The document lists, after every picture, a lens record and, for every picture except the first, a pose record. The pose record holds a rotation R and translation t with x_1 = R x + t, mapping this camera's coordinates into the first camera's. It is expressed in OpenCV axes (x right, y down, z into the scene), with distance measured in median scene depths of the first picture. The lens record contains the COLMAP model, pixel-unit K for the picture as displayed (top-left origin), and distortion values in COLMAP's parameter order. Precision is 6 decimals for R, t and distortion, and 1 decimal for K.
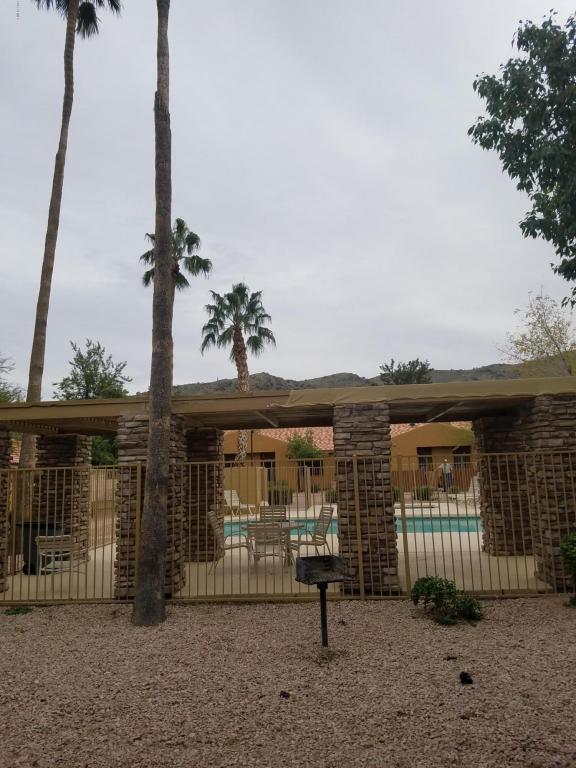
lens RADIAL K [[586.0, 0, 288.0], [0, 586.0, 384.0], [0, 0, 1]] dist [0.207140, -0.339422]
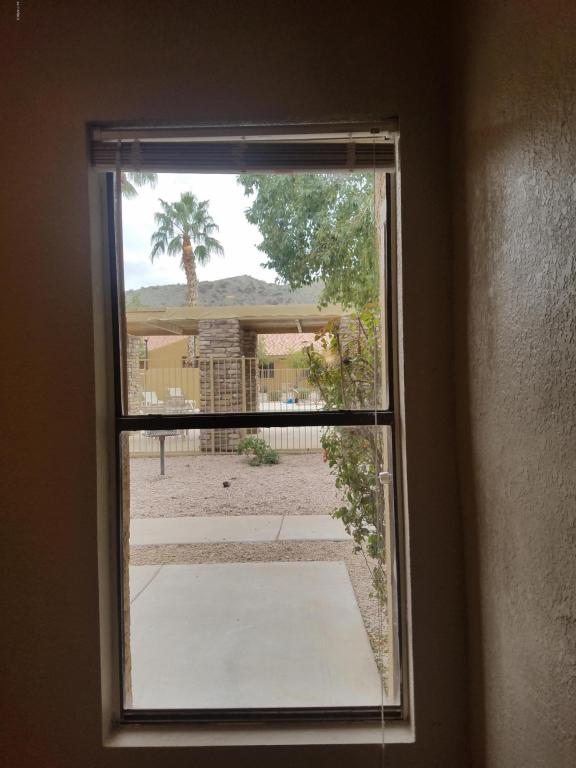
lens RADIAL K [[586.3, 0, 299.6], [0, 586.3, 396.4], [0, 0, 1]] dist [0.131819, -0.193051]
pose [[0.998766, 0.011560, 0.048307, 0.166025], [-0.020150, 0.983219, 0.181313, -0.027655], [-0.045401, -0.182063, 0.982238, -0.244700]]
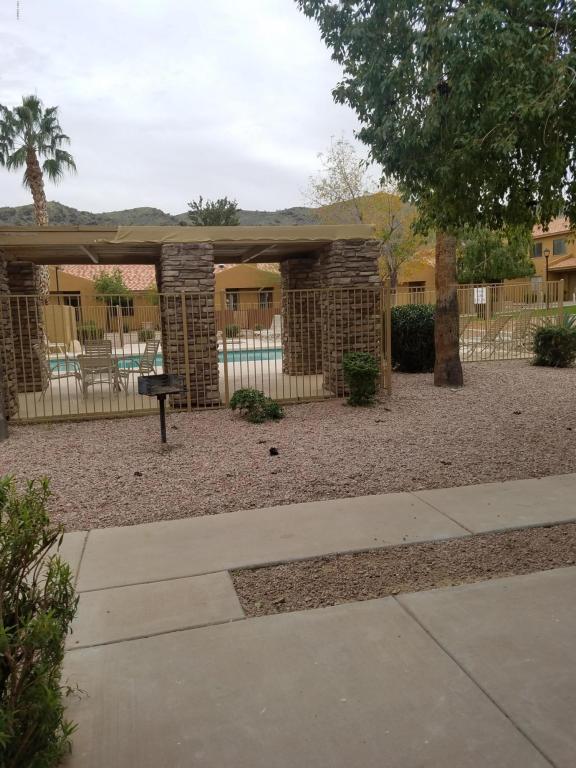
lens RADIAL K [[585.1, 0, 285.5], [0, 585.1, 373.3], [0, 0, 1]] dist [0.189611, -0.330534]
pose [[0.949704, -0.035325, 0.311151, -0.035344], [-0.042545, 0.969850, 0.239962, -0.002344], [-0.310246, -0.241131, 0.919567, -0.075701]]
